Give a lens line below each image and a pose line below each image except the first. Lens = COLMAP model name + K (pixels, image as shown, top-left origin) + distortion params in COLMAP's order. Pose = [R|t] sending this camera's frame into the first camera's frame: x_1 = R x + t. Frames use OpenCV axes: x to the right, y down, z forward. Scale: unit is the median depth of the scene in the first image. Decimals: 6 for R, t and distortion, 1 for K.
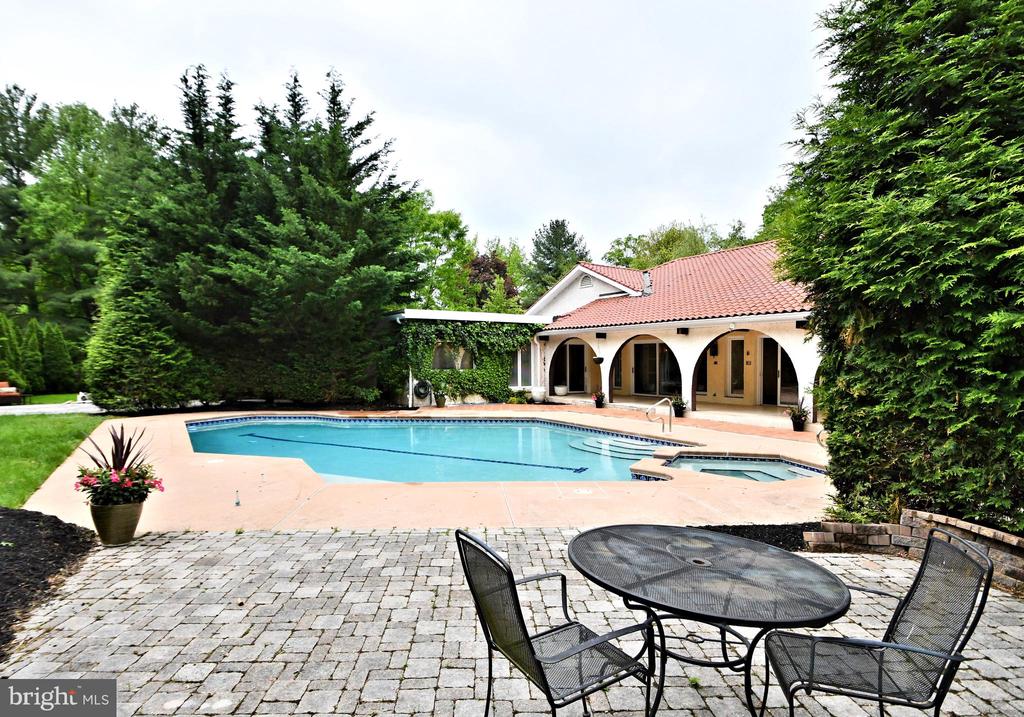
lens RADIAL K [[550.8, 0, 499.1], [0, 550.8, 399.4], [0, 0, 1]] dist [0.002358, -0.000605]
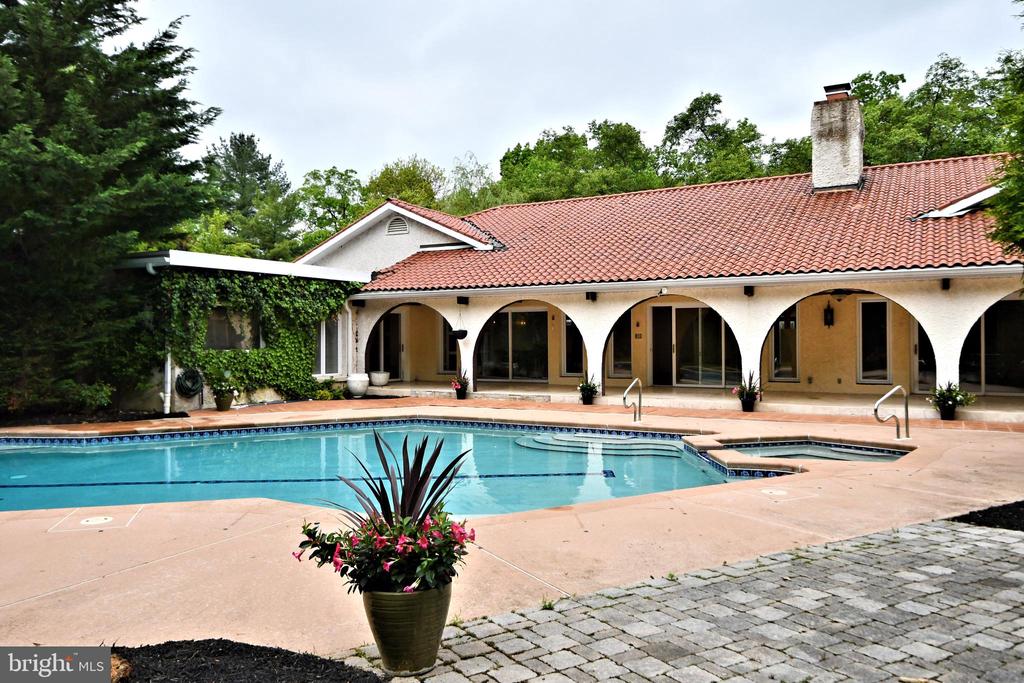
lens RADIAL K [[766.4, 0, 512.0], [0, 766.4, 341.5], [0, 0, 1]] dist [0.048833, 0.001508]
pose [[0.866958, -0.007187, 0.498329, -0.265459], [0.042241, 0.997358, -0.059103, 0.001967], [-0.496588, 0.072289, 0.864971, 0.085464]]
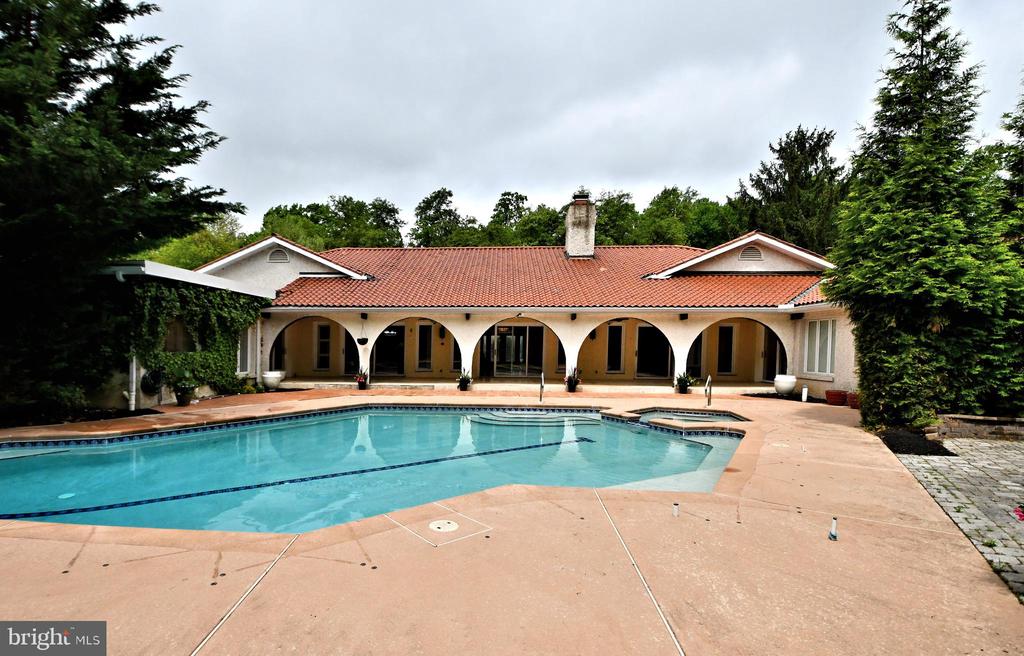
lens RADIAL K [[489.9, 0, 464.9], [0, 489.9, 366.2], [0, 0, 1]] dist [-0.004214, -0.001364]
pose [[0.565803, -0.033094, 0.823876, -0.431659], [0.054891, 0.998489, 0.002411, -0.018427], [-0.822711, 0.043859, 0.566765, 0.356978]]
